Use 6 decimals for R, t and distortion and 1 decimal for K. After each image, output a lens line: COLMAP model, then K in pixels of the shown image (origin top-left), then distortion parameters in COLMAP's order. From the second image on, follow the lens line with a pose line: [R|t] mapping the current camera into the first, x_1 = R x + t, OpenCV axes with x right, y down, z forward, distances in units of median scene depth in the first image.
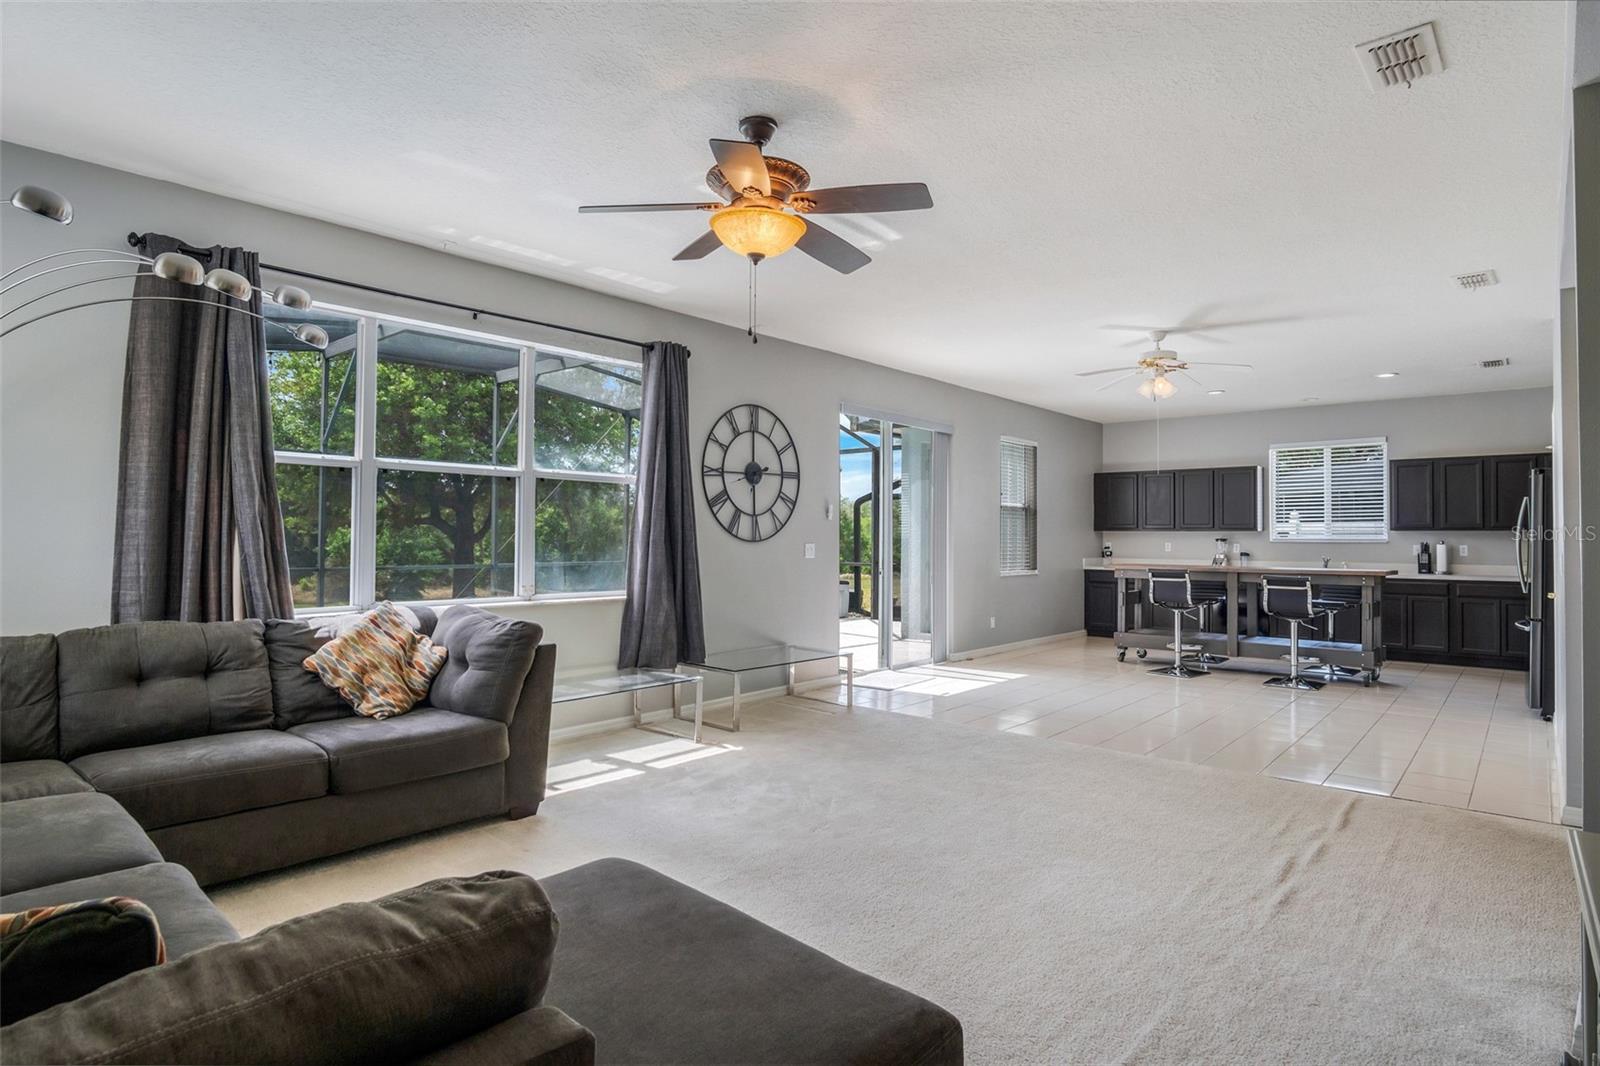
lens RADIAL K [[845.6, 0, 801.4], [0, 845.6, 525.4], [0, 0, 1]] dist [-0.026443, -0.000423]
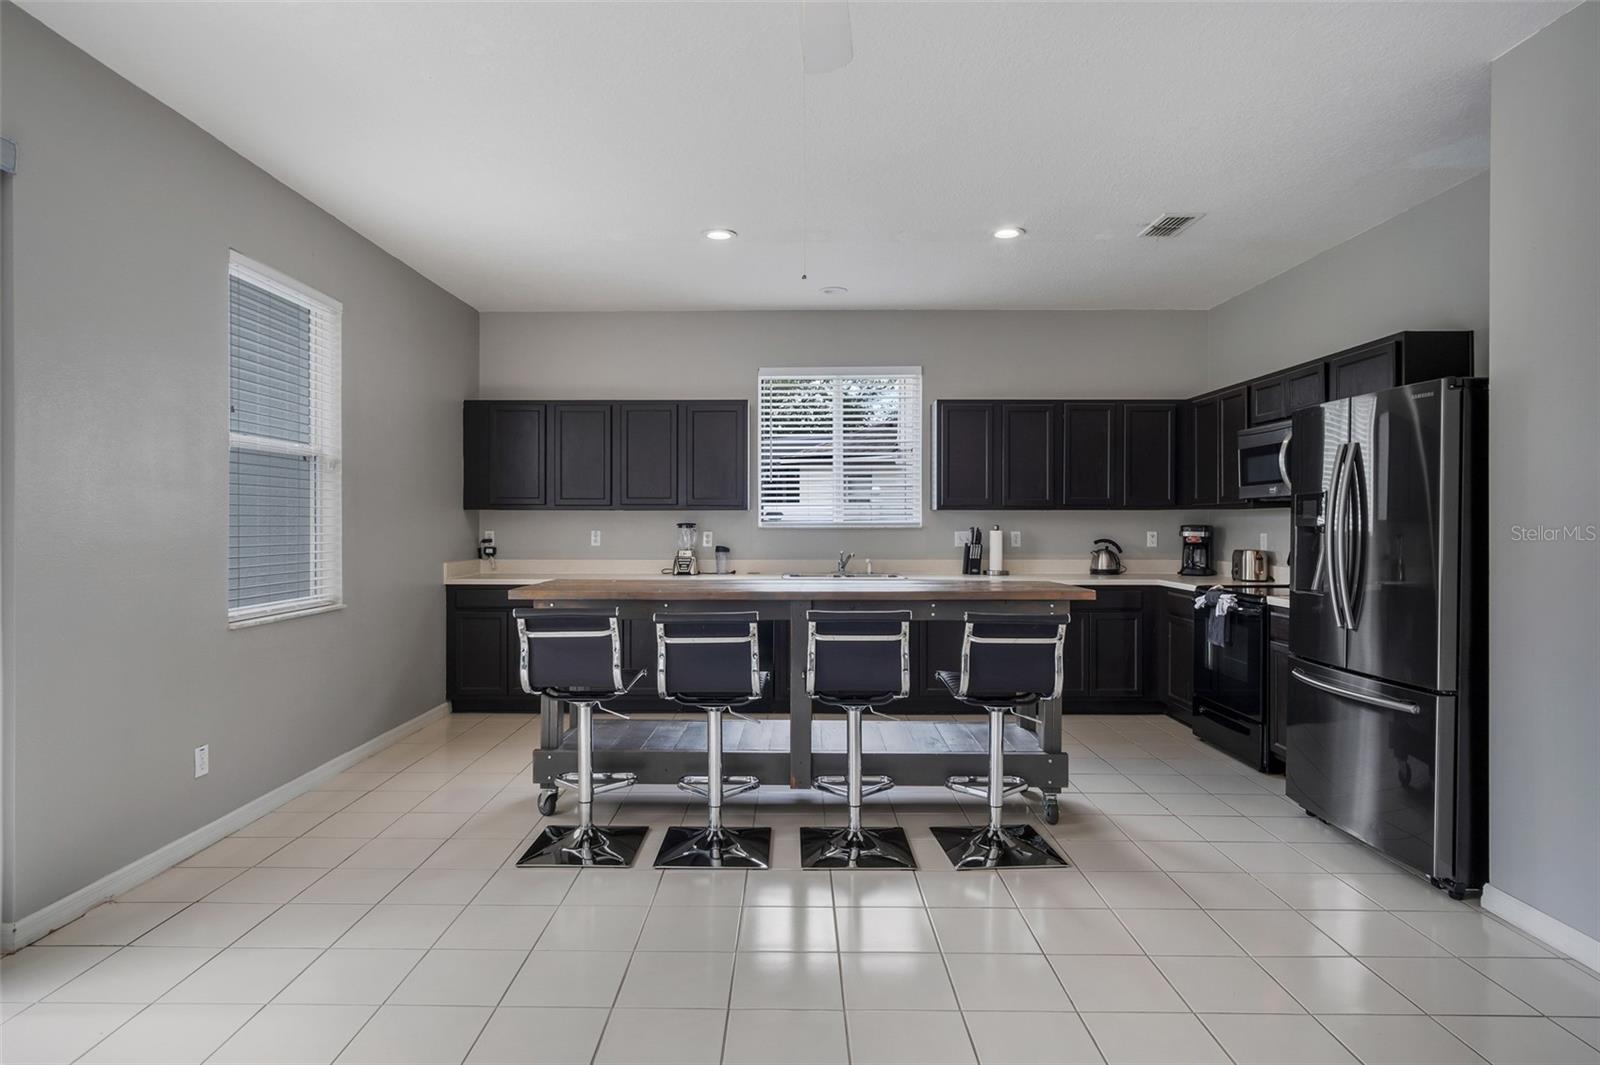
lens RADIAL K [[868.4, 0, 787.6], [0, 868.4, 528.5], [0, 0, 1]] dist [-0.008802, -0.000905]
pose [[0.748572, -0.009310, 0.662988, 0.152196], [-0.004387, 0.999810, 0.018994, 0.007519], [-0.663038, -0.017127, 0.748389, 0.502858]]
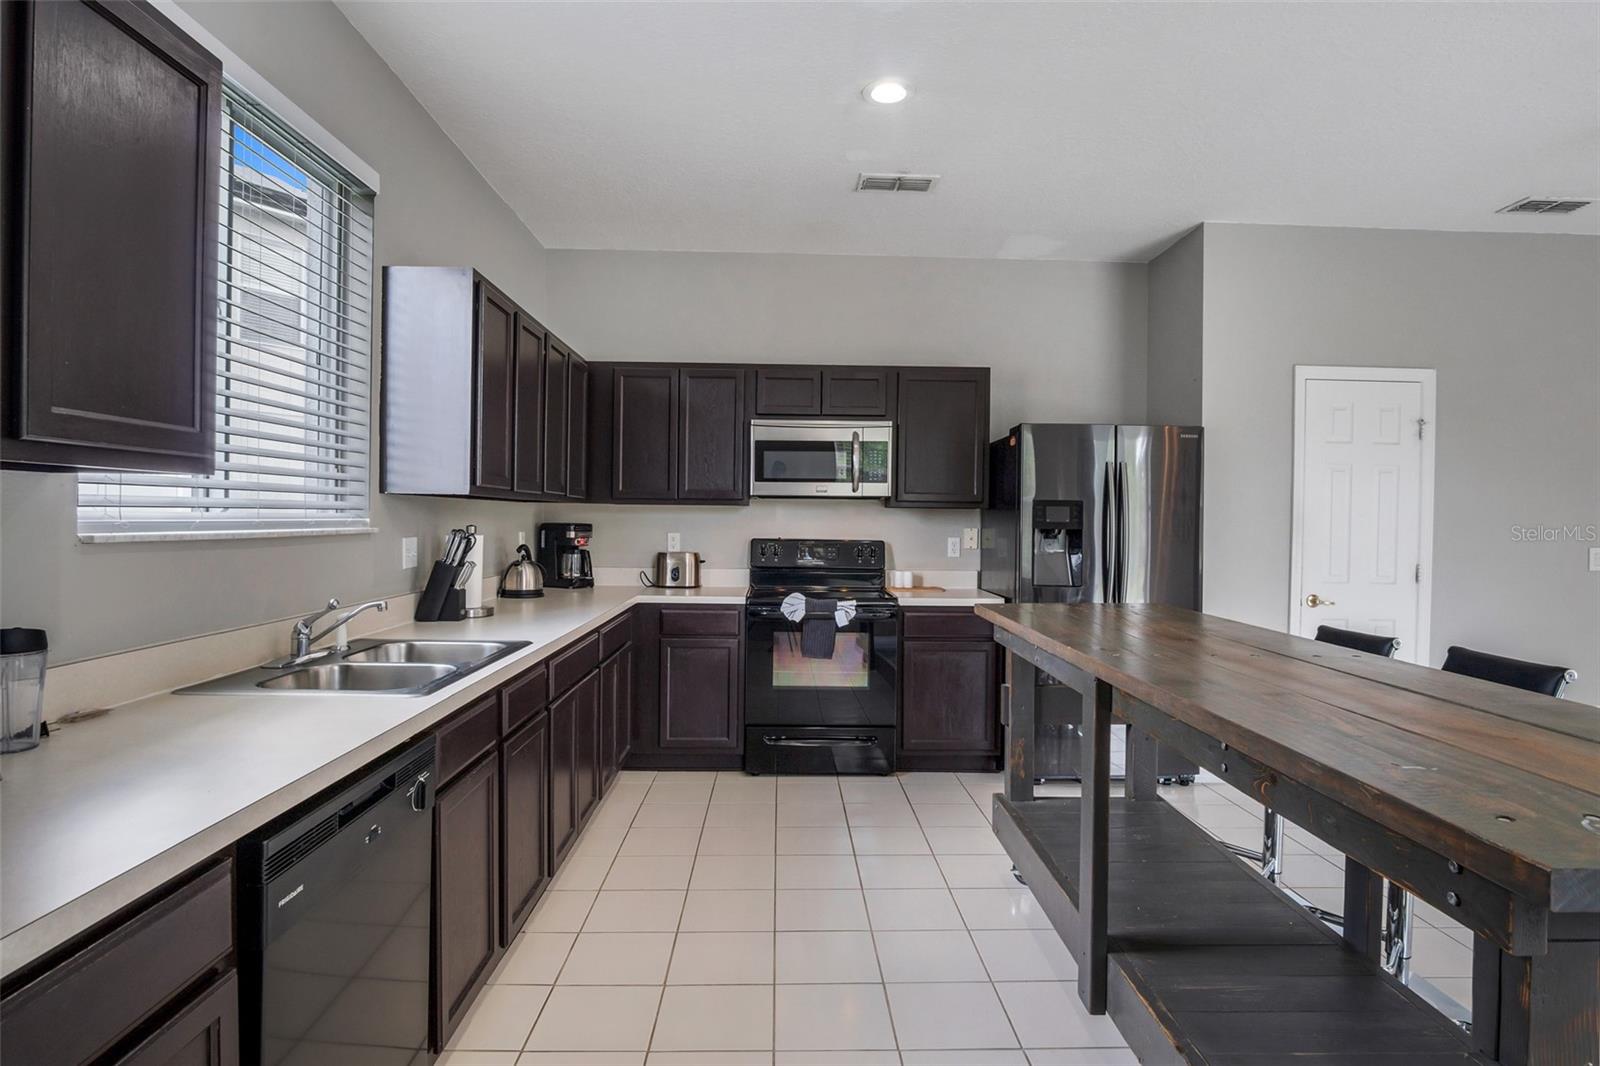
lens RADIAL K [[868.4, 0, 797.0], [0, 868.4, 528.5], [0, 0, 1]] dist [-0.008802, -0.000905]
pose [[-0.692139, -0.021676, 0.721439, 0.337646], [-0.025100, 0.999667, 0.005955, 0.012379], [-0.721328, -0.013986, -0.692453, 0.998254]]
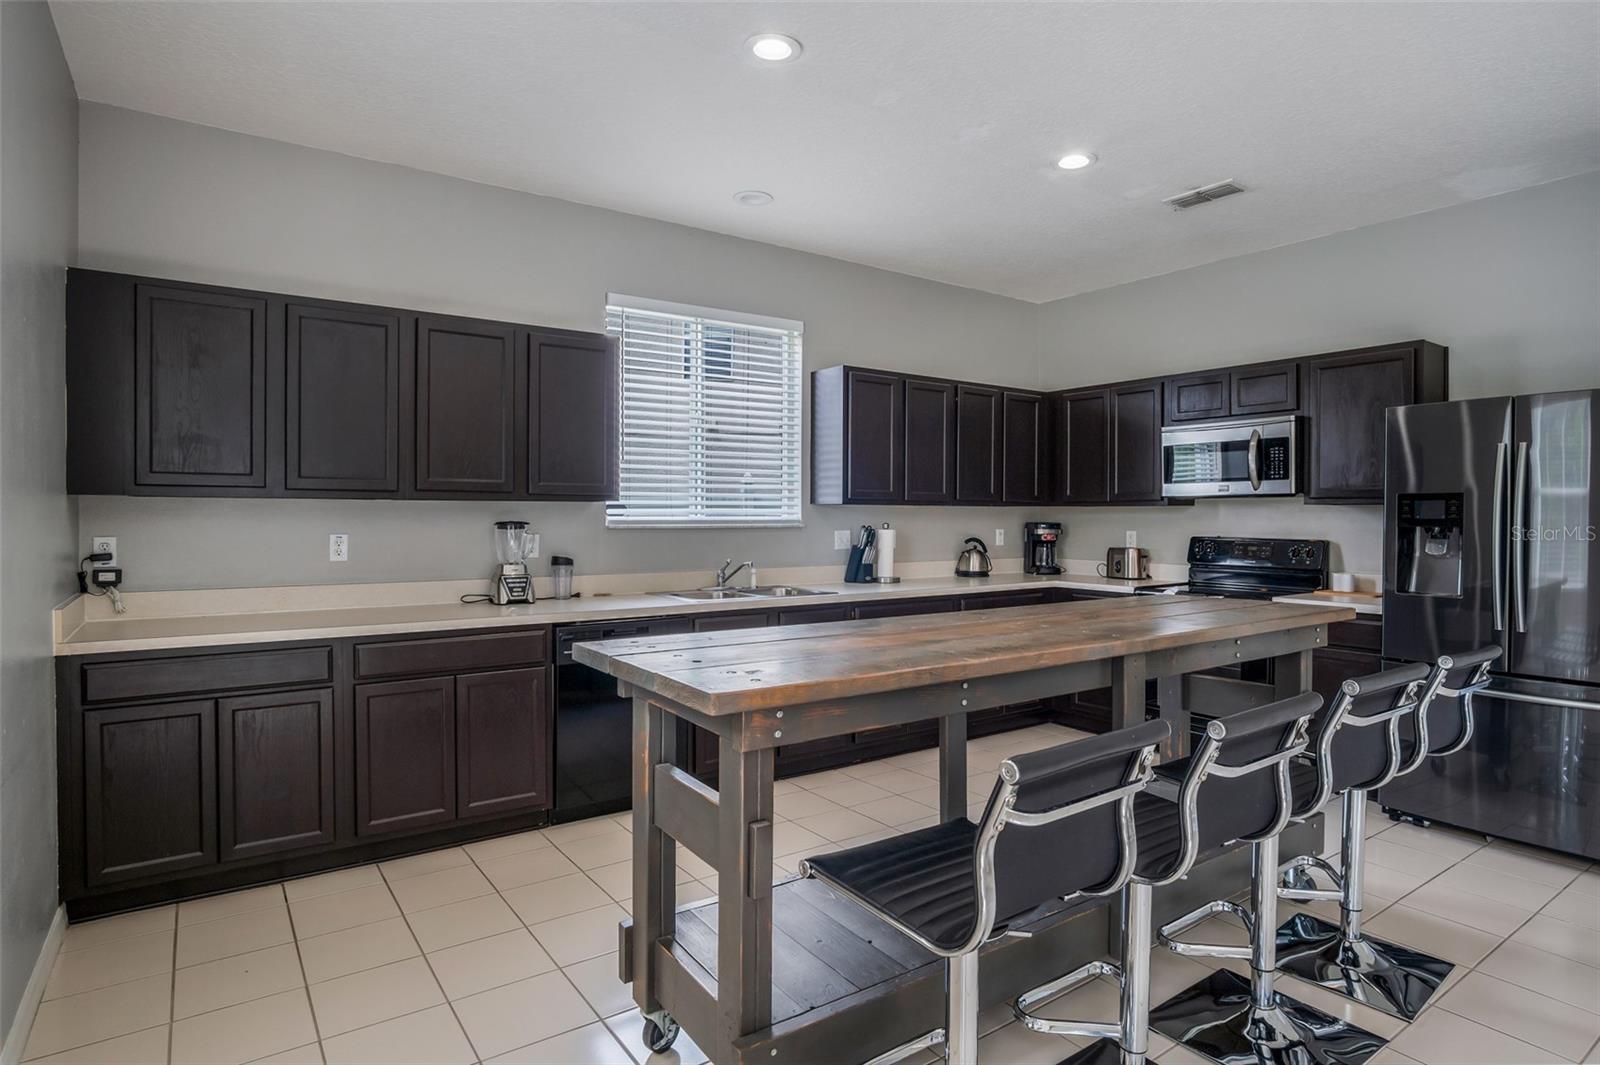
lens RADIAL K [[868.4, 0, 796.7], [0, 868.4, 525.9], [0, 0, 1]] dist [-0.008802, -0.000905]
pose [[0.217345, -0.017693, 0.975934, 0.155343], [-0.014386, 0.999669, 0.021327, 0.007695], [-0.975989, -0.018675, 0.217019, 0.799469]]
